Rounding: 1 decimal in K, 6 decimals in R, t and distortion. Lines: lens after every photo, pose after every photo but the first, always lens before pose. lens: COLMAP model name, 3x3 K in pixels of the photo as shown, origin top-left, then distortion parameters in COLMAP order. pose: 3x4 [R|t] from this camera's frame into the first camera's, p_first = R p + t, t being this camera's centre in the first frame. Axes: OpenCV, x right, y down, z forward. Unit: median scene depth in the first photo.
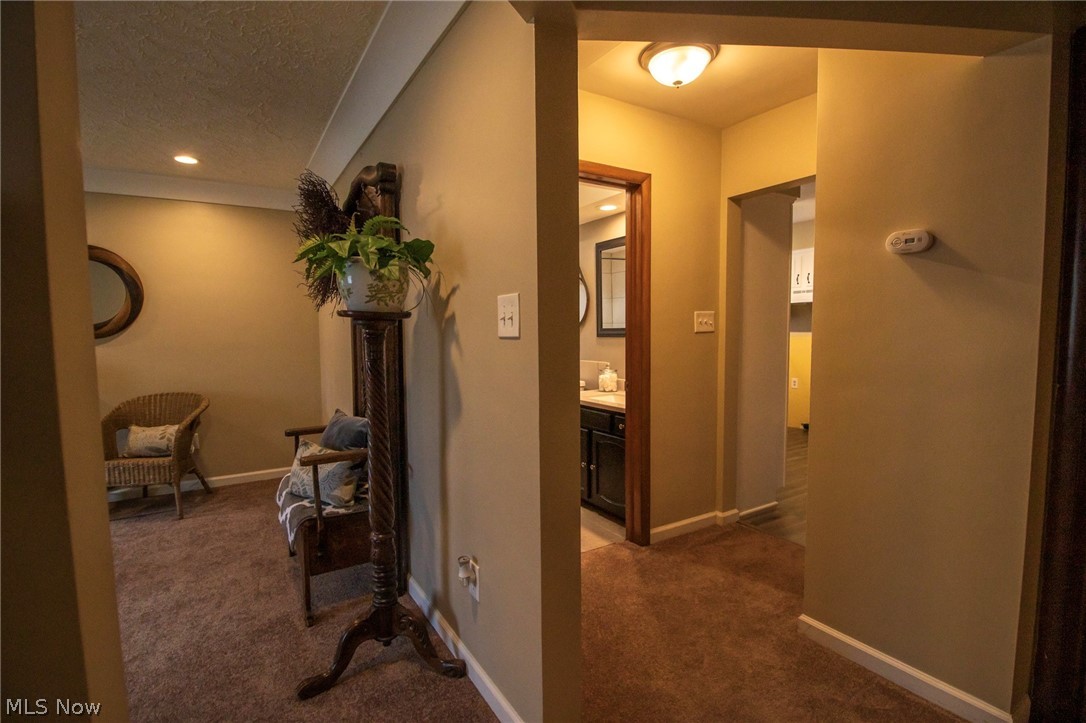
lens RADIAL K [[506.0, 0, 543.4], [0, 506.0, 362.5], [0, 0, 1]] dist [0.004913, 0.000253]
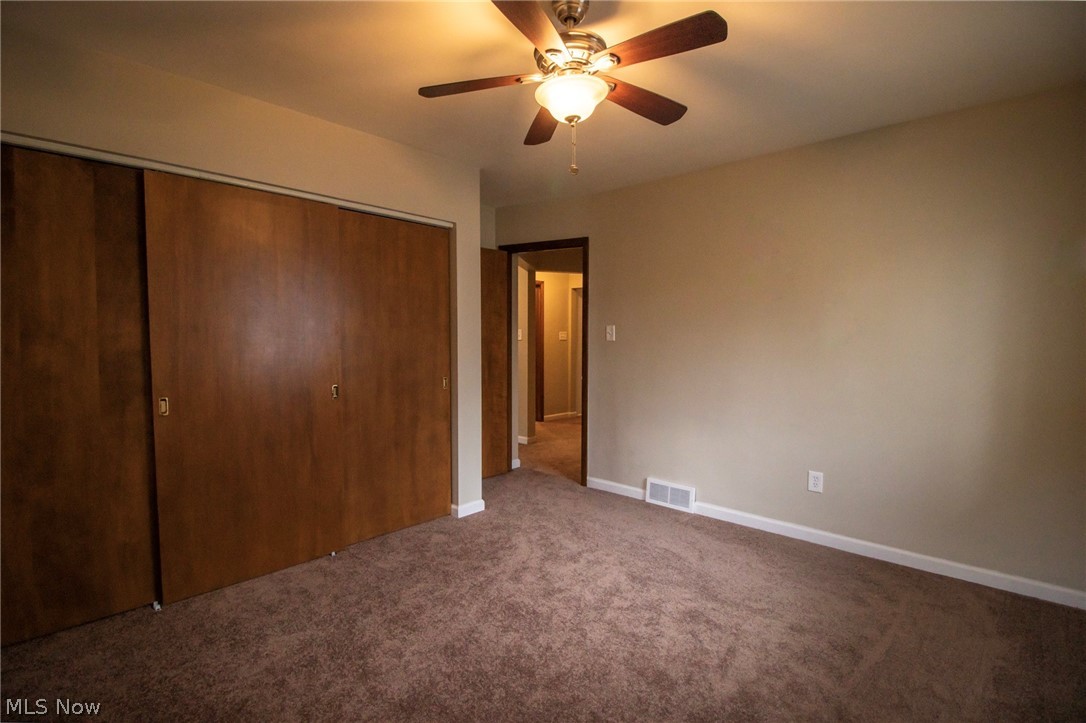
lens RADIAL K [[506.0, 0, 542.2], [0, 506.0, 360.9], [0, 0, 1]] dist [0.004913, 0.000253]
pose [[0.962583, -0.000342, 0.270987, -0.488473], [0.006203, 0.999765, -0.020771, 0.100443], [-0.270916, 0.021674, 0.962359, -1.465309]]
